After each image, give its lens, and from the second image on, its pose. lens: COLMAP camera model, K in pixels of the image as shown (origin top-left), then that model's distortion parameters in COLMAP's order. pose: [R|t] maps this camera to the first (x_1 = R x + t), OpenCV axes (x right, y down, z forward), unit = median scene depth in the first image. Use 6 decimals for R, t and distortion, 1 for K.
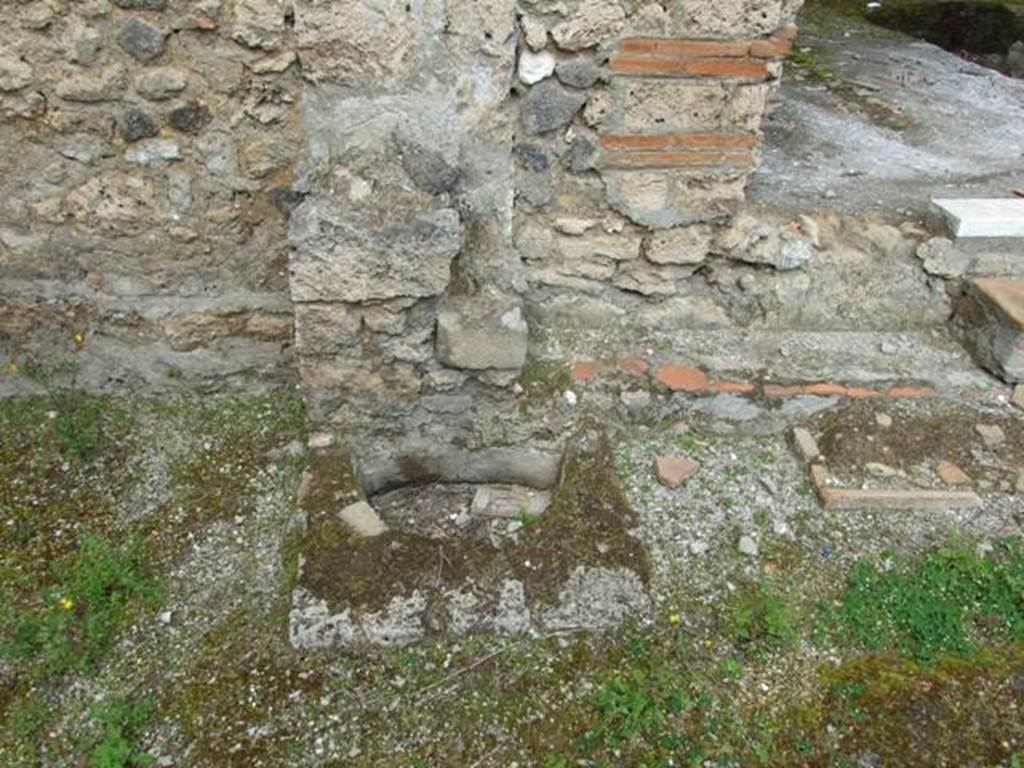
lens RADIAL K [[829.7, 0, 513.9], [0, 829.7, 377.7], [0, 0, 1]] dist [-0.070345, 0.056994]
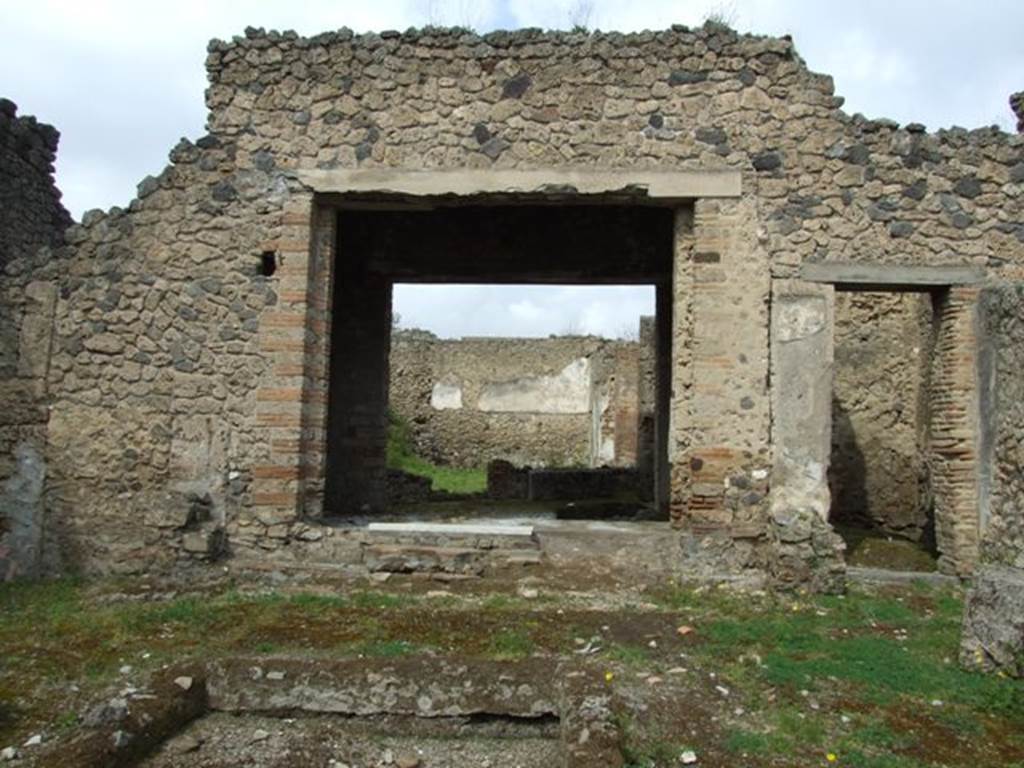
lens RADIAL K [[829.7, 0, 519.5], [0, 829.7, 375.7], [0, 0, 1]] dist [-0.070345, 0.056994]
pose [[0.995888, -0.011695, -0.089833, 1.544262], [-0.045656, 0.791692, -0.609212, 1.356422], [0.078245, 0.610808, 0.787903, -1.918277]]
